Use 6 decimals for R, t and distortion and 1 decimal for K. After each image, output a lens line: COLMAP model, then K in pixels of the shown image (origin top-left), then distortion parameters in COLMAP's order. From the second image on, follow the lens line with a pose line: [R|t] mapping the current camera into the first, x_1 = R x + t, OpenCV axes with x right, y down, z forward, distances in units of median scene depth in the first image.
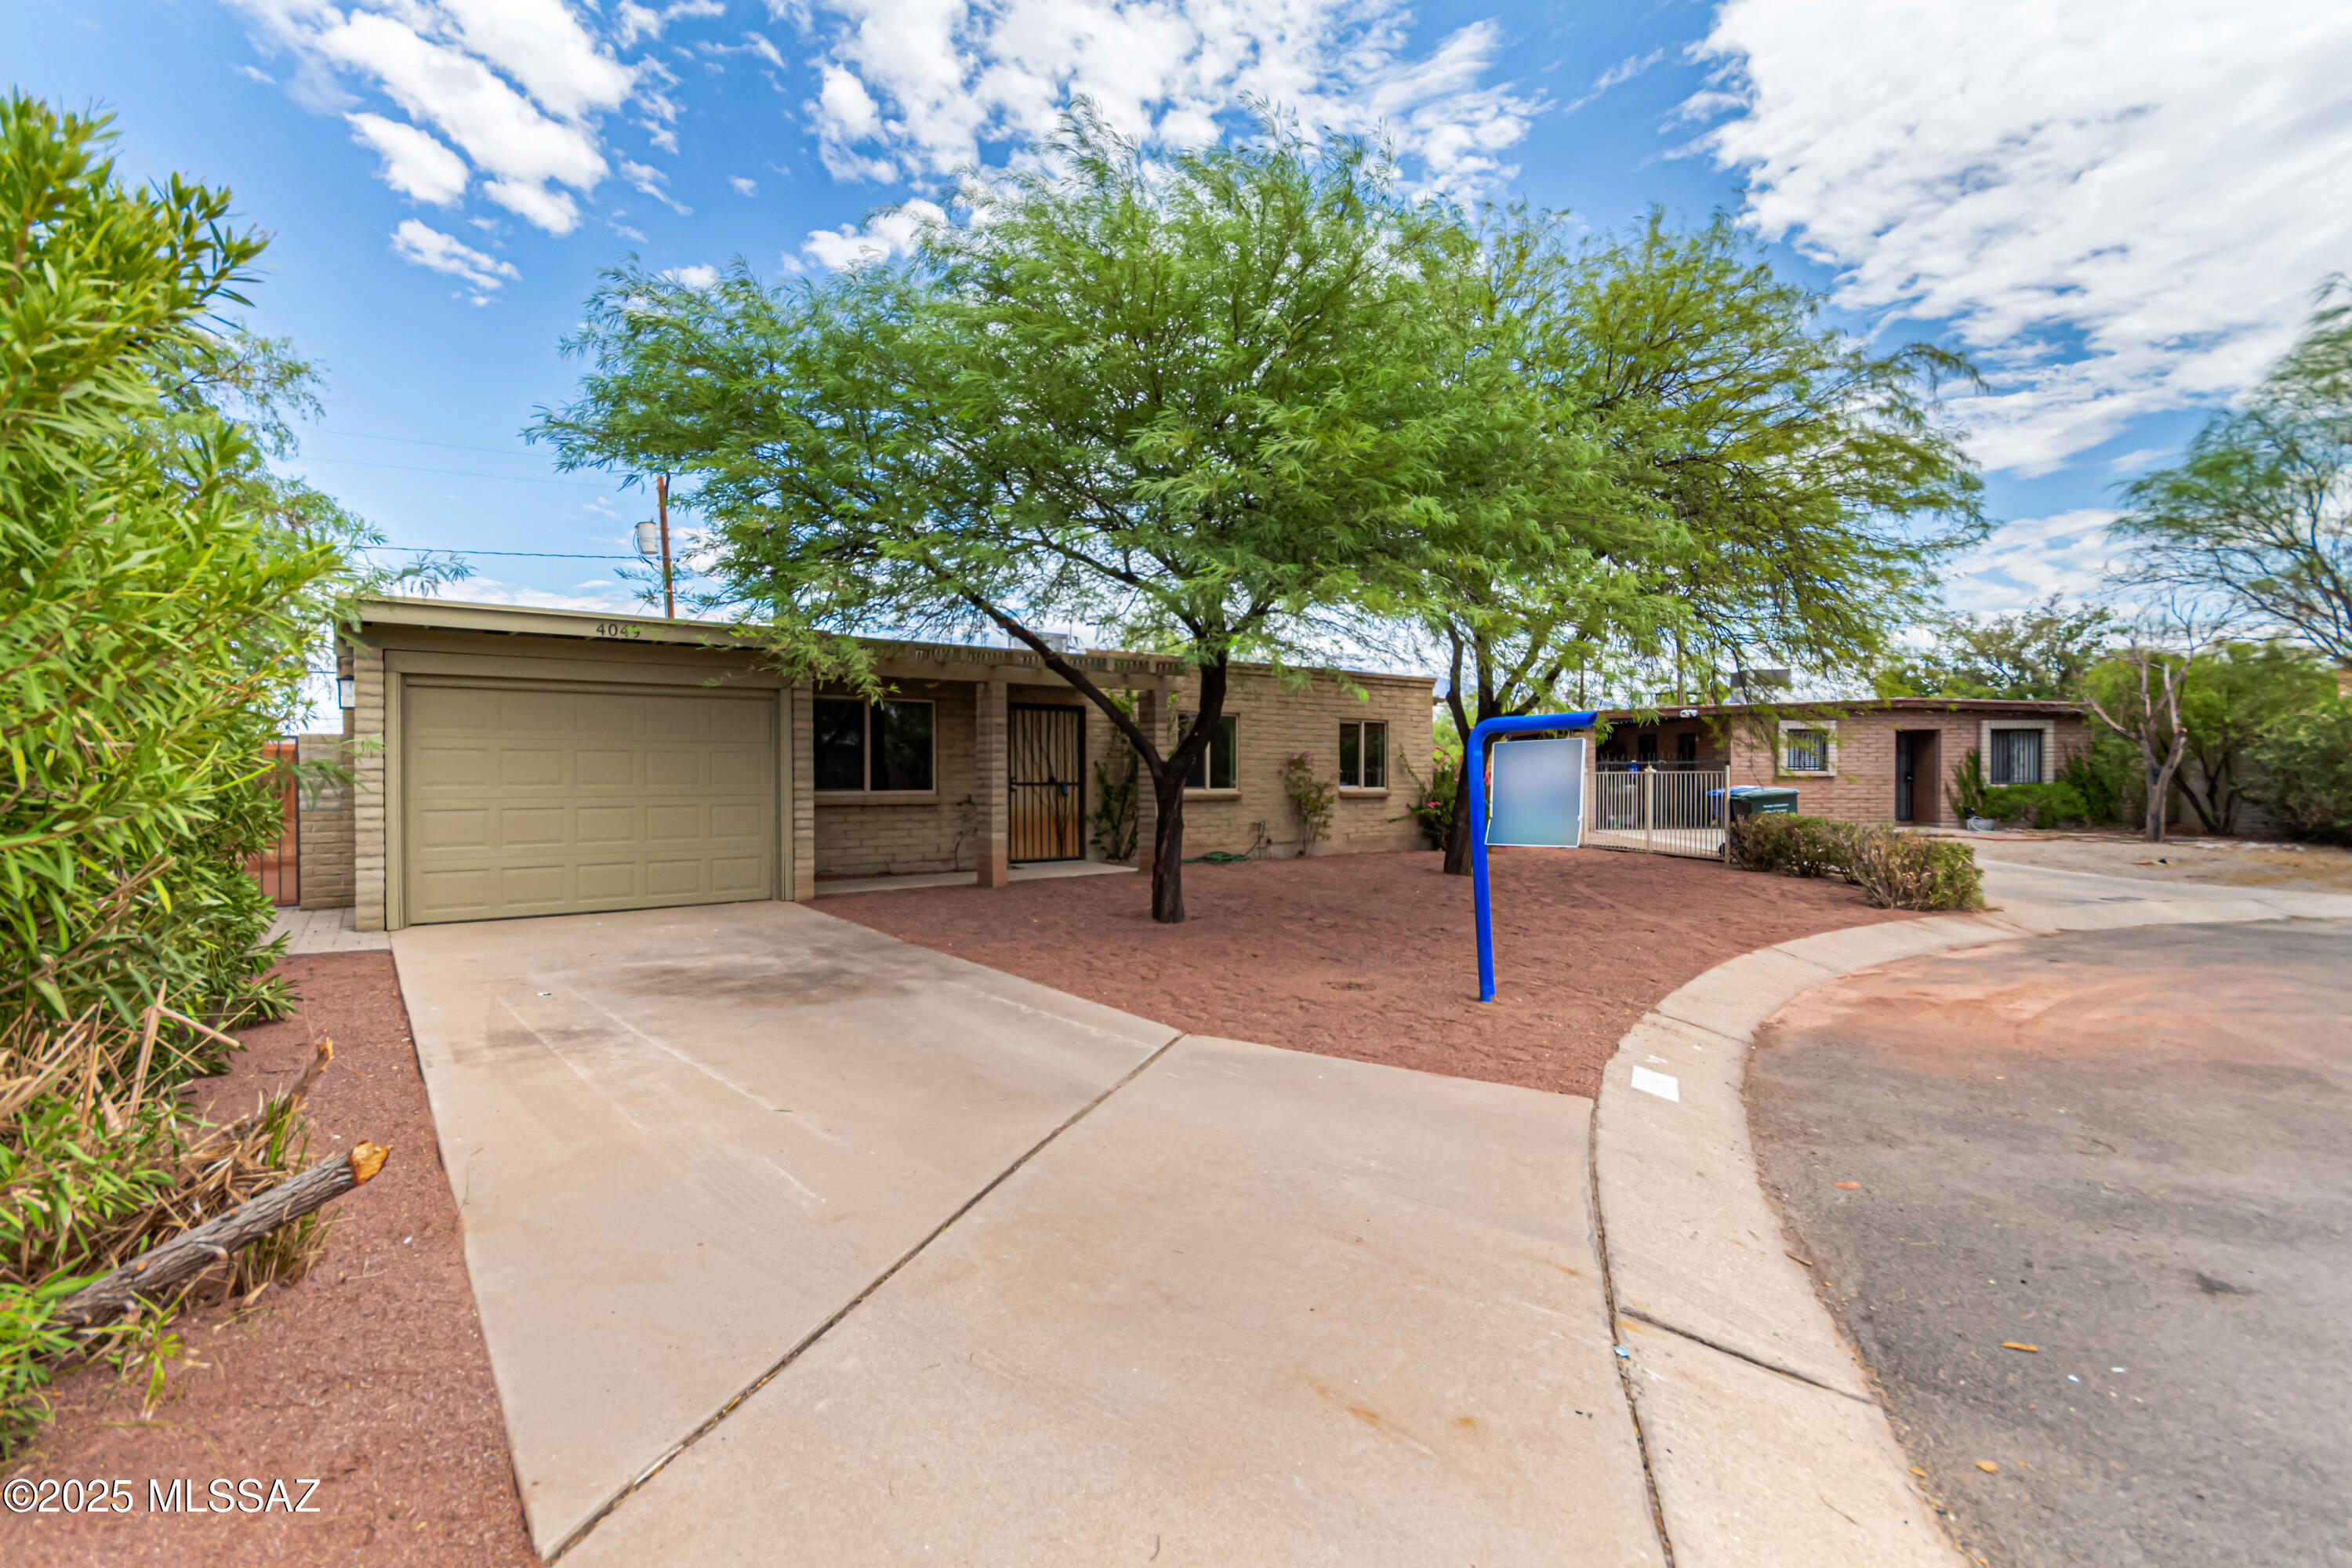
lens RADIAL K [[1093.4, 0, 1176.3], [0, 1093.4, 780.6], [0, 0, 1]] dist [0.002162, 0.000768]
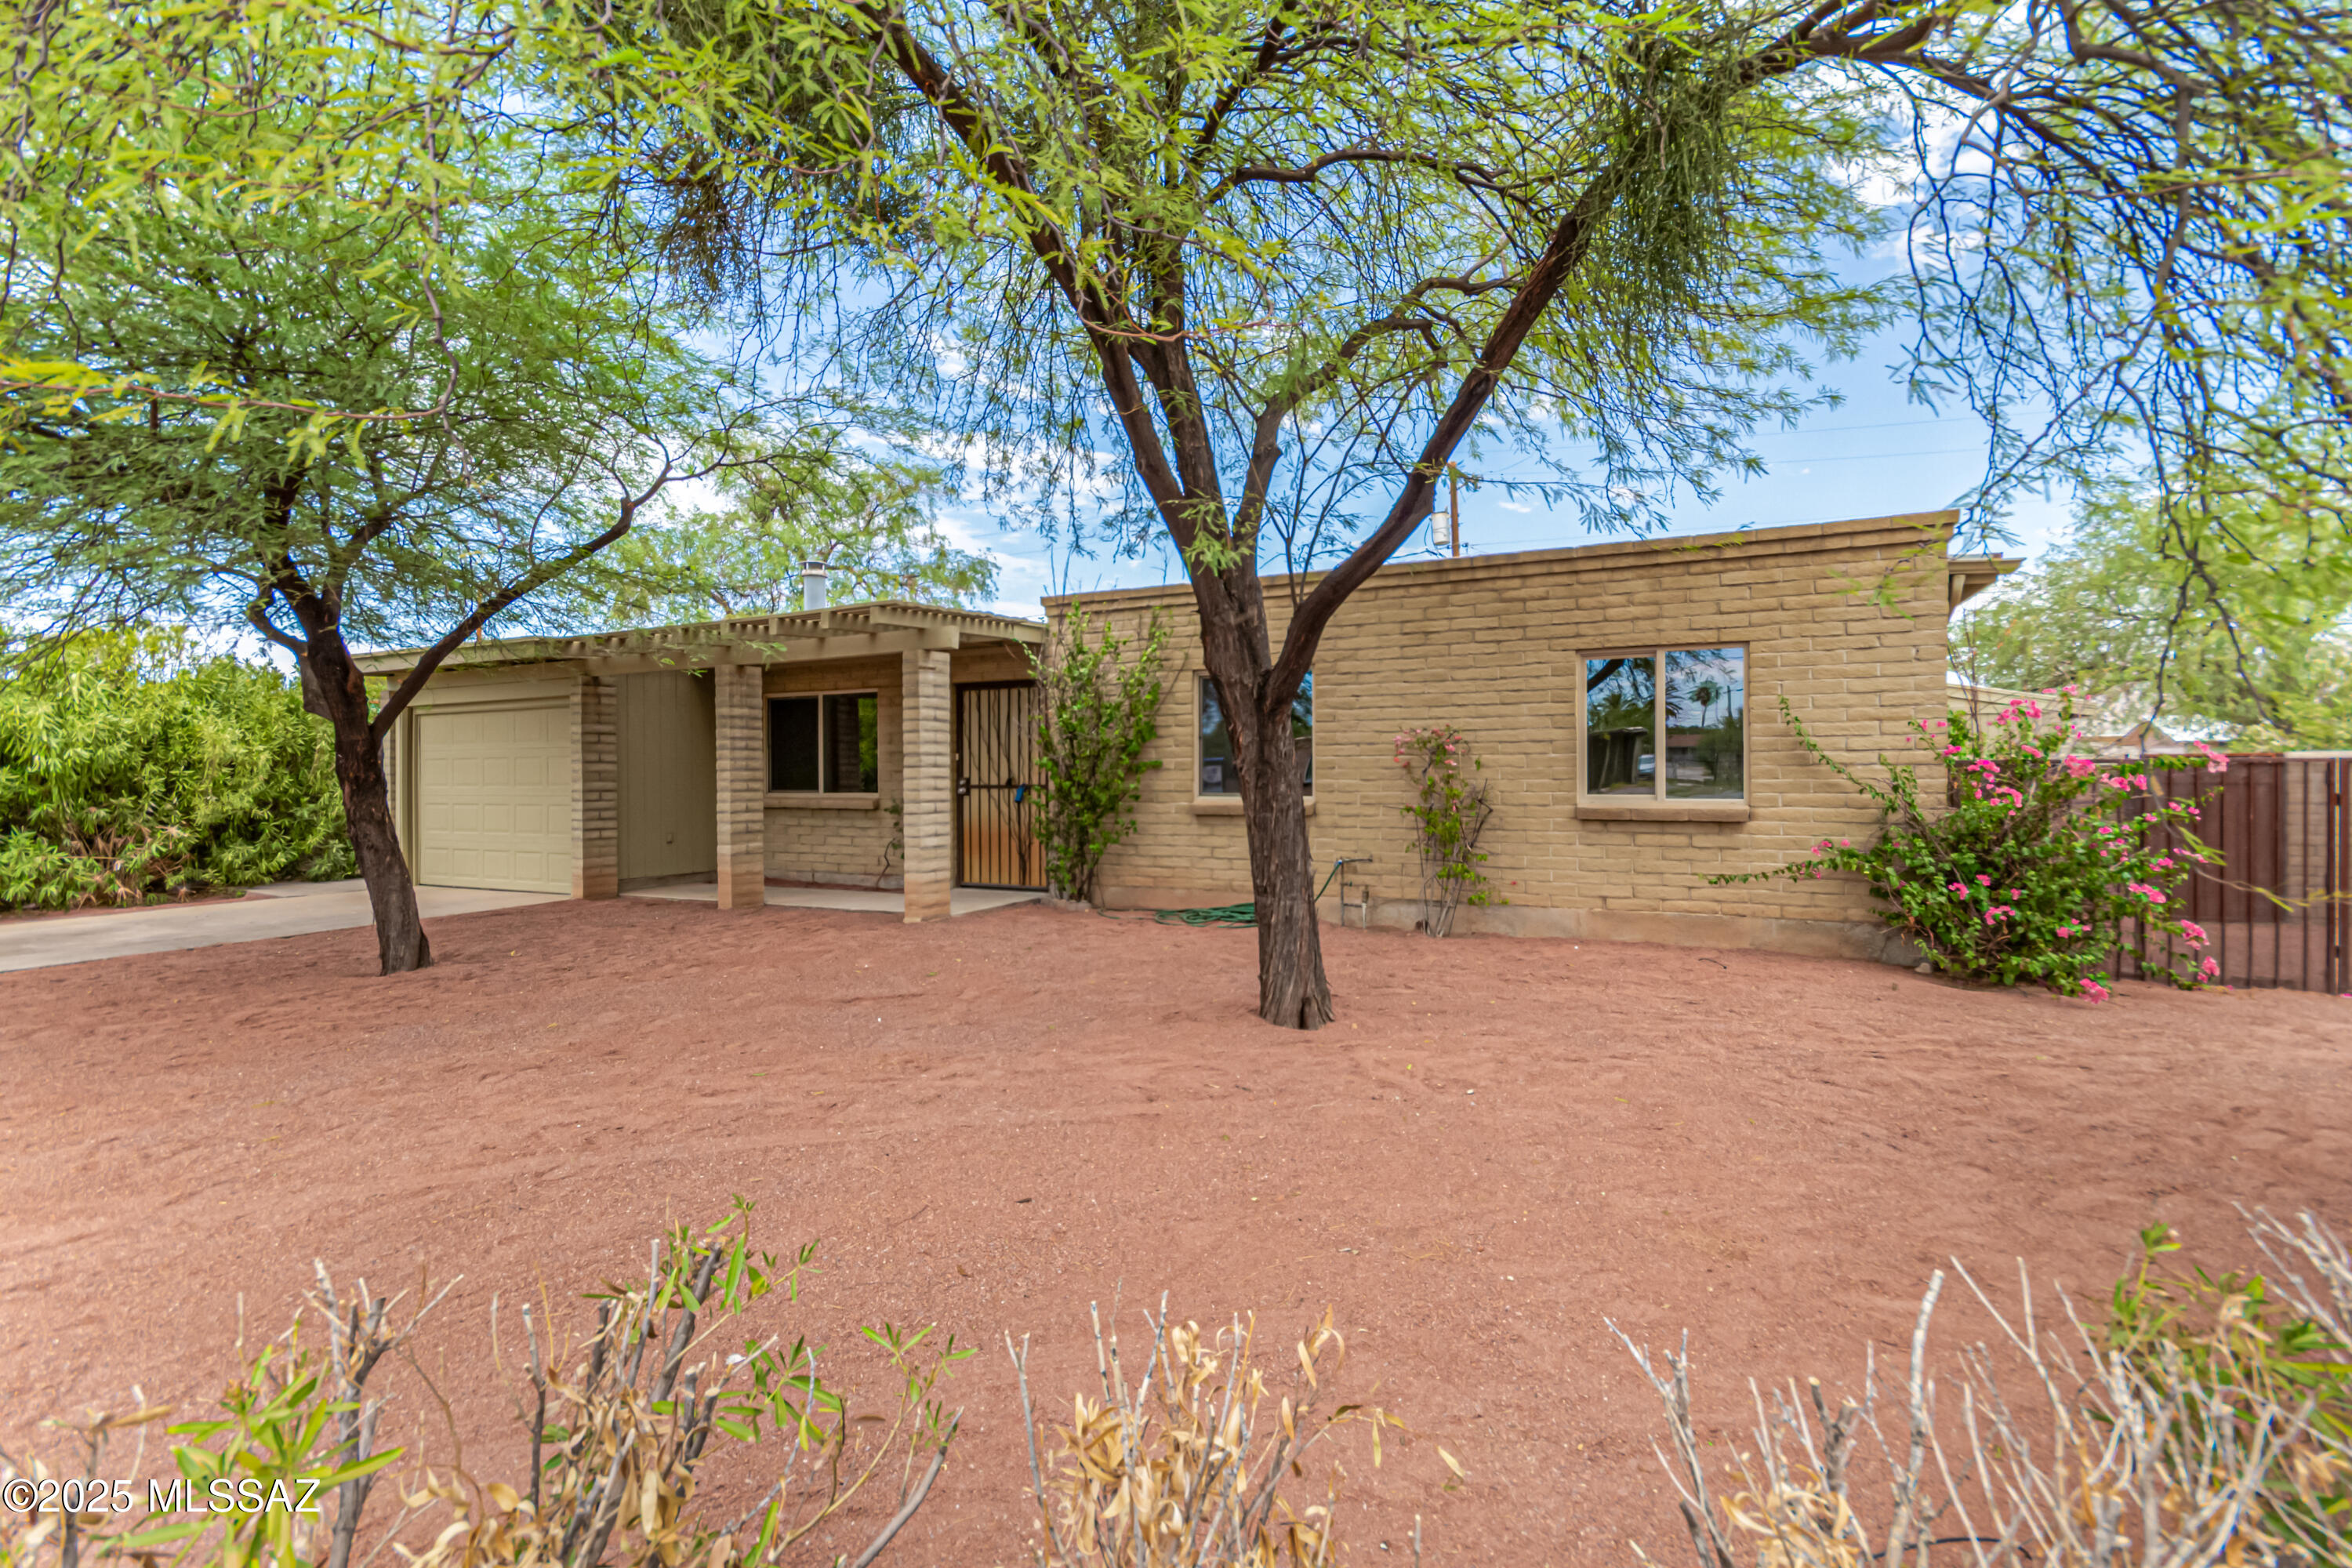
lens RADIAL K [[1093.4, 0, 1173.5], [0, 1093.4, 784.0], [0, 0, 1]] dist [0.002162, 0.000768]
pose [[0.438844, 0.002272, -0.898561, 0.604174], [-0.001711, 0.999997, 0.001693, -0.000184], [0.898562, 0.000795, 0.438846, 0.779081]]
